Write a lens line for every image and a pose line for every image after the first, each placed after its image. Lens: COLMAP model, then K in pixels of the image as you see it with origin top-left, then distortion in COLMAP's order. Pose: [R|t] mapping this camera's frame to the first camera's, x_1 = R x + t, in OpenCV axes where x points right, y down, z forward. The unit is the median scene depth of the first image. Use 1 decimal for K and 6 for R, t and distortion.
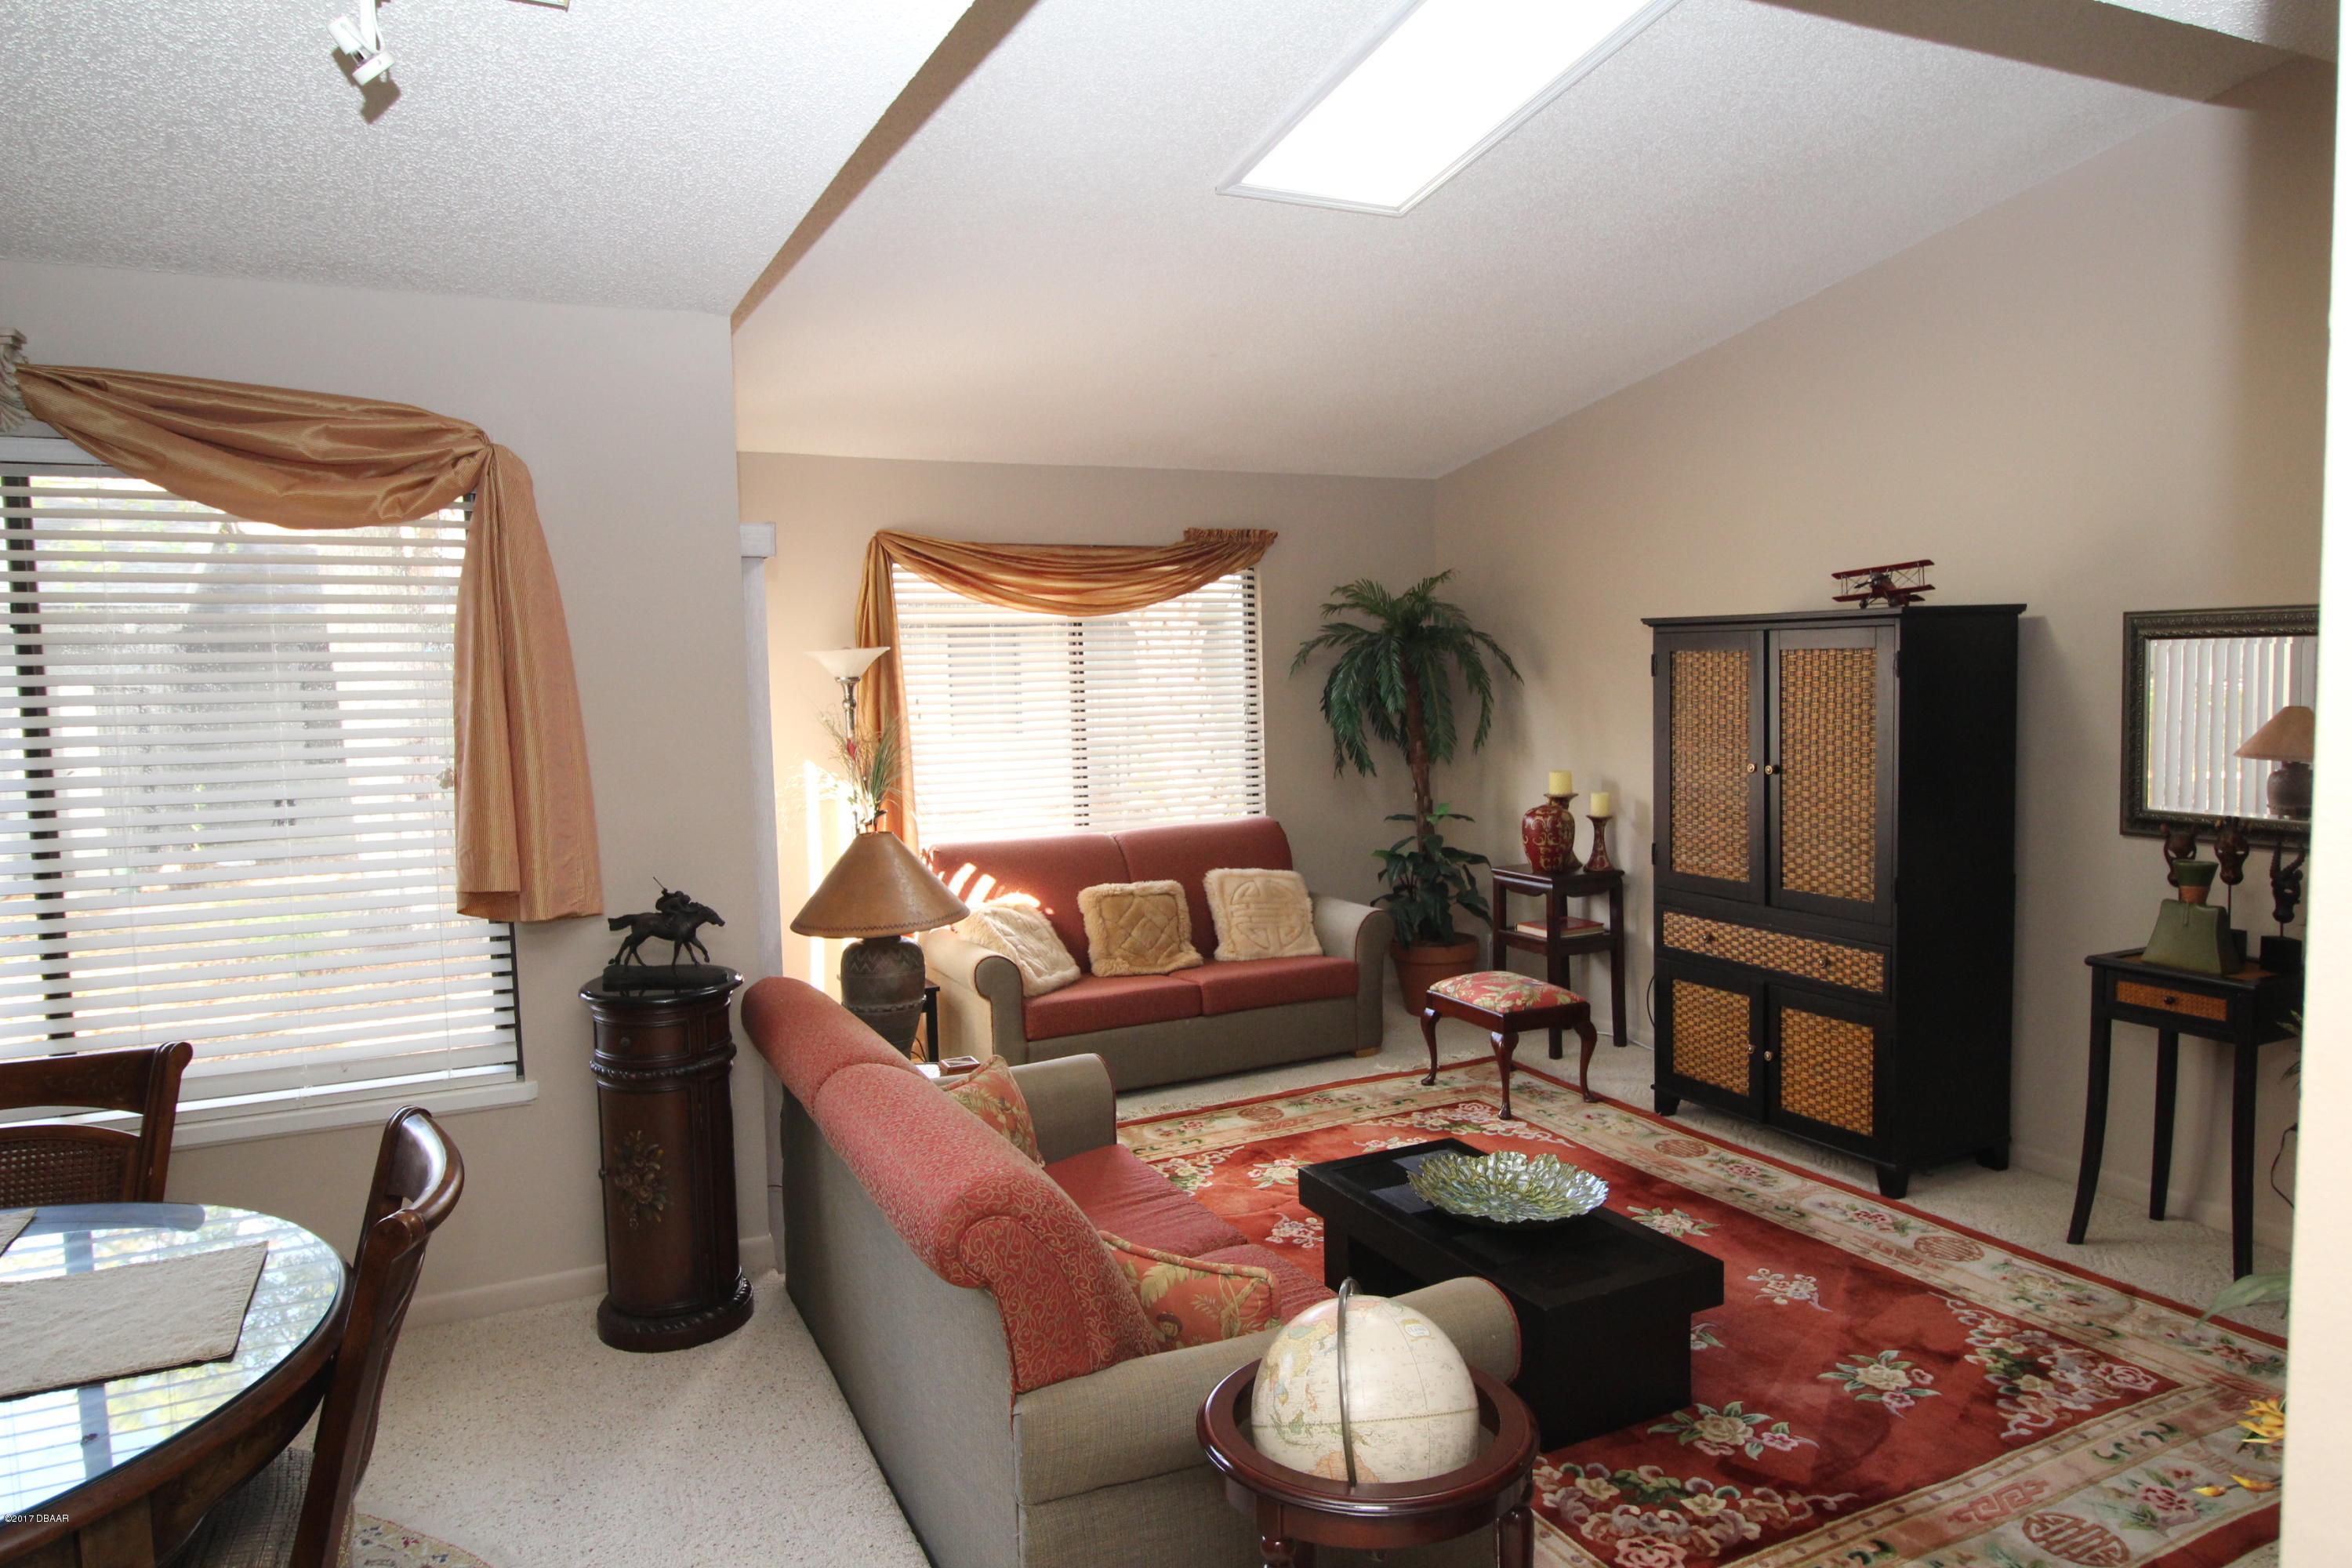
lens RADIAL K [[1492.7, 0, 1182.6], [0, 1492.7, 783.4], [0, 0, 1]] dist [-0.001870, -0.000139]
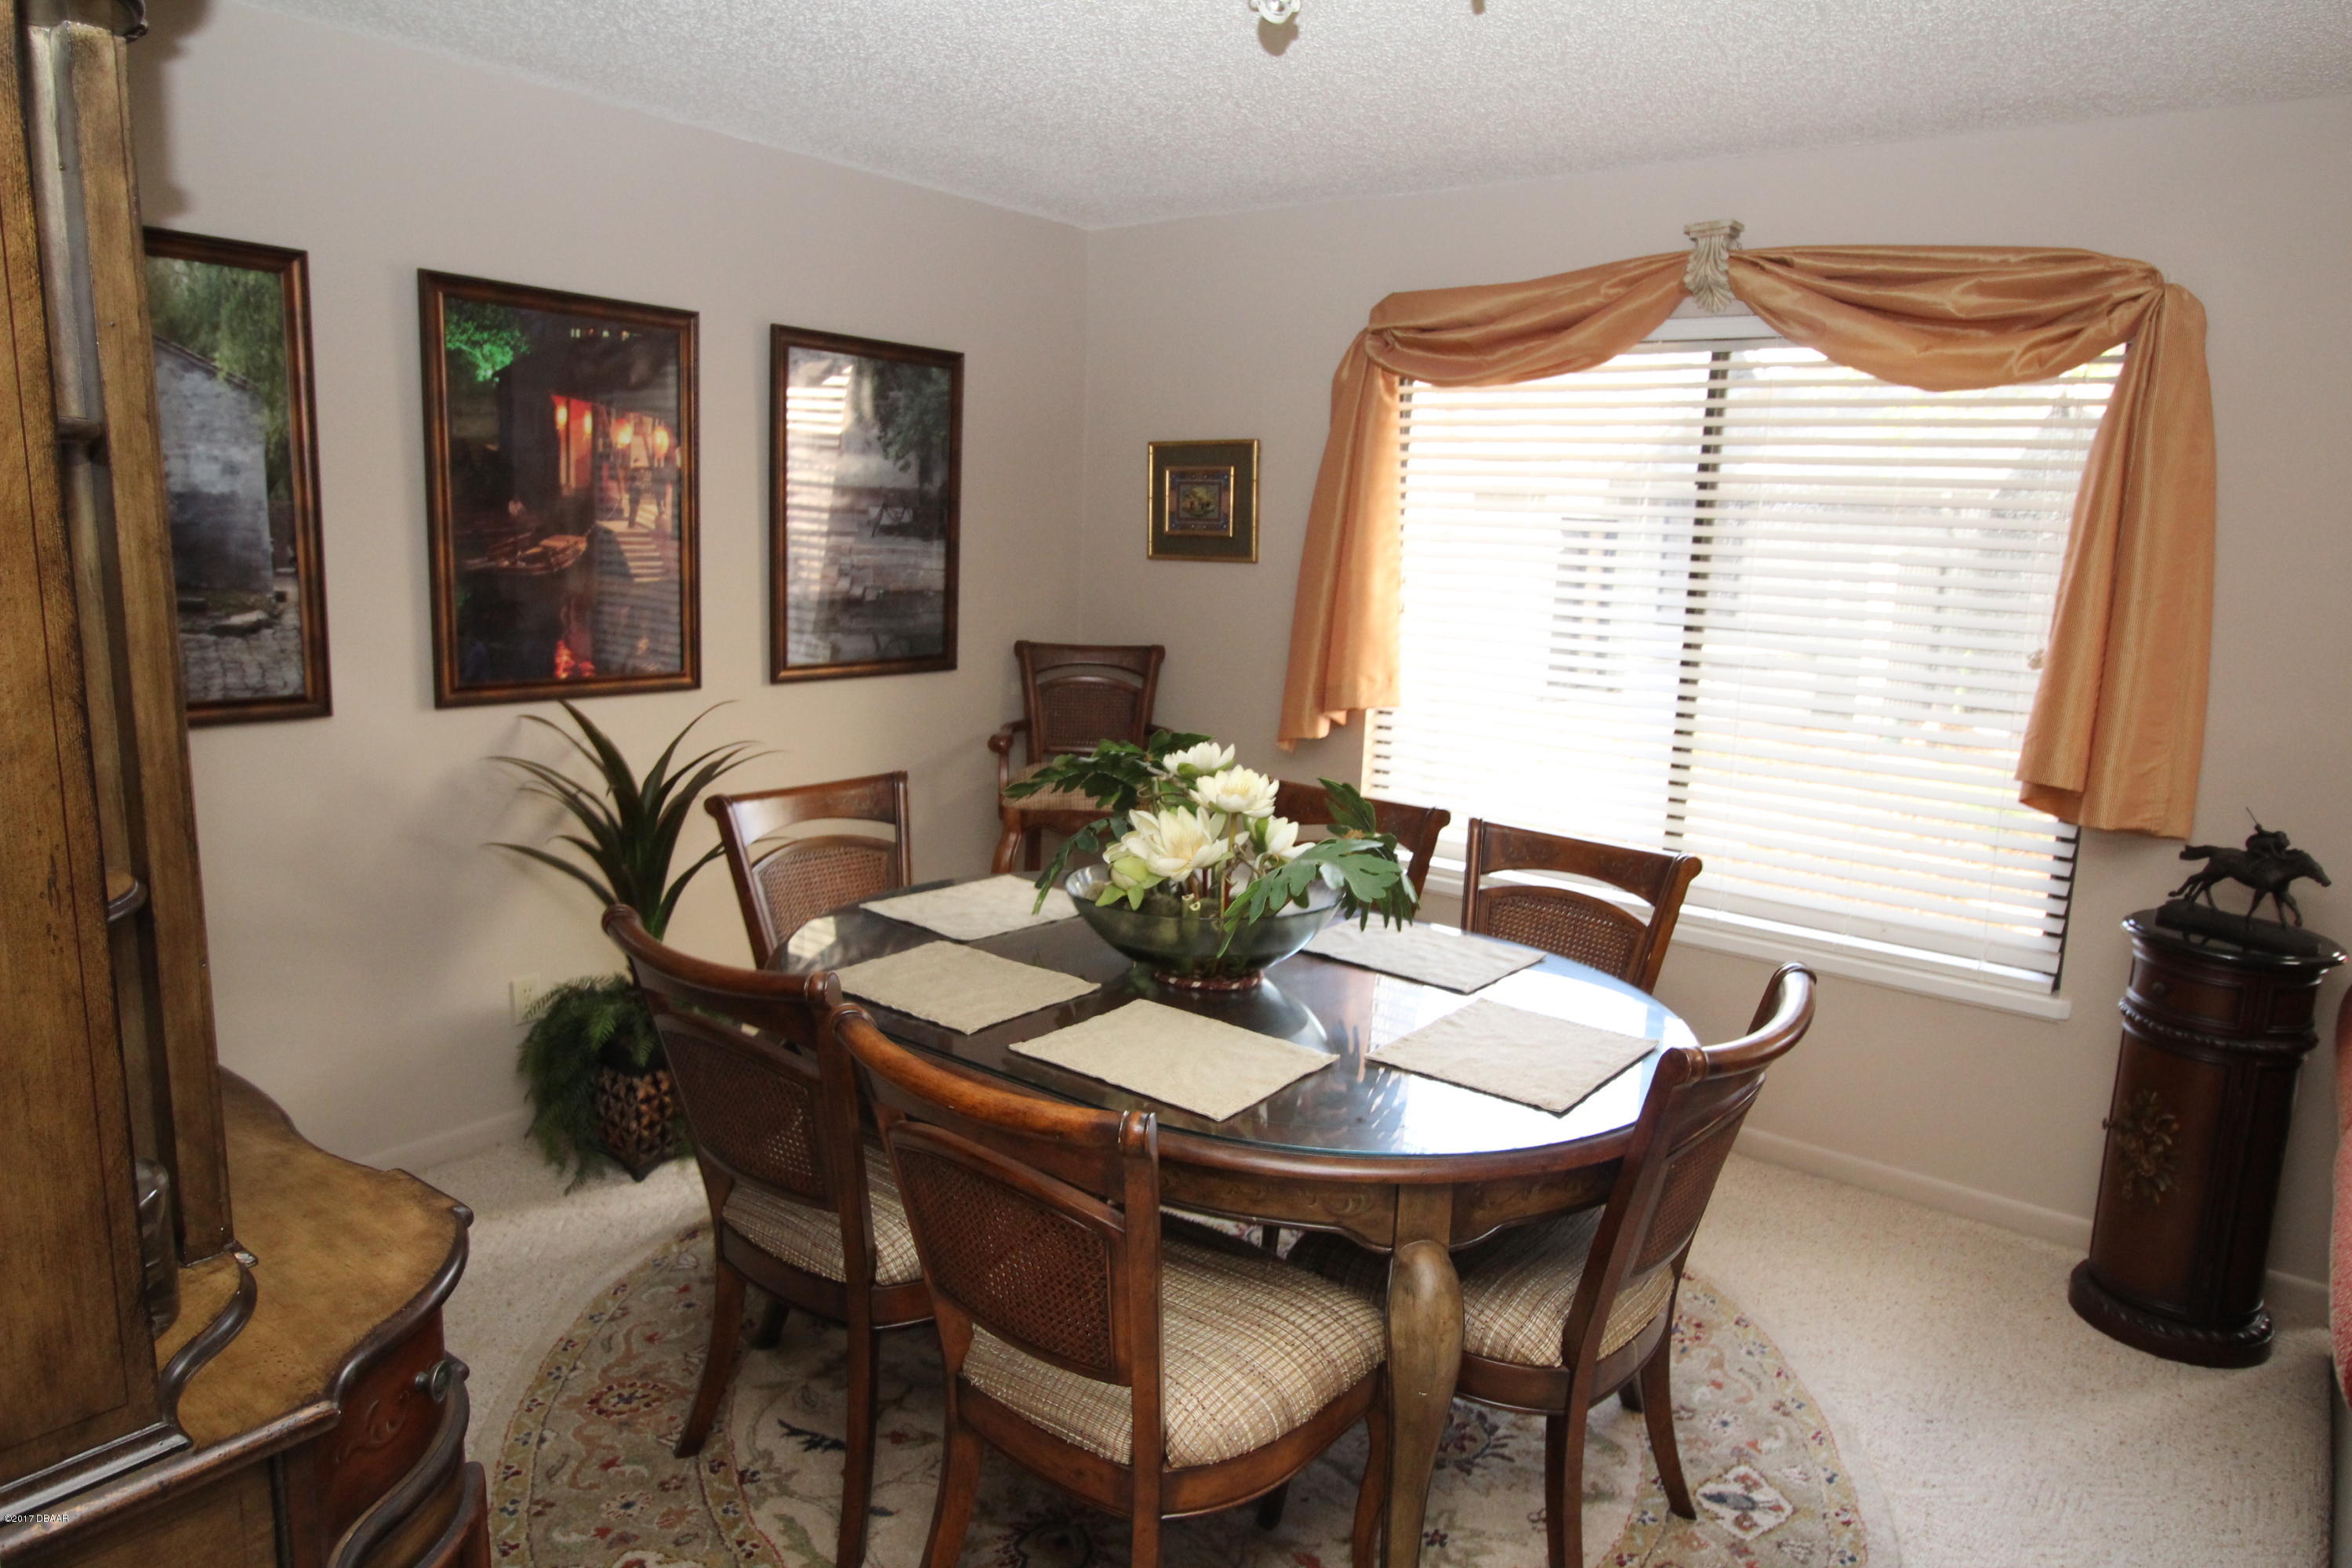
lens RADIAL K [[1492.7, 0, 1181.0], [0, 1492.7, 779.8], [0, 0, 1]] dist [-0.001870, -0.000139]
pose [[0.452182, 0.193007, -0.870793, 0.094677], [-0.124602, 0.980402, 0.152599, -0.004670], [0.883180, 0.039500, 0.467369, 0.097686]]
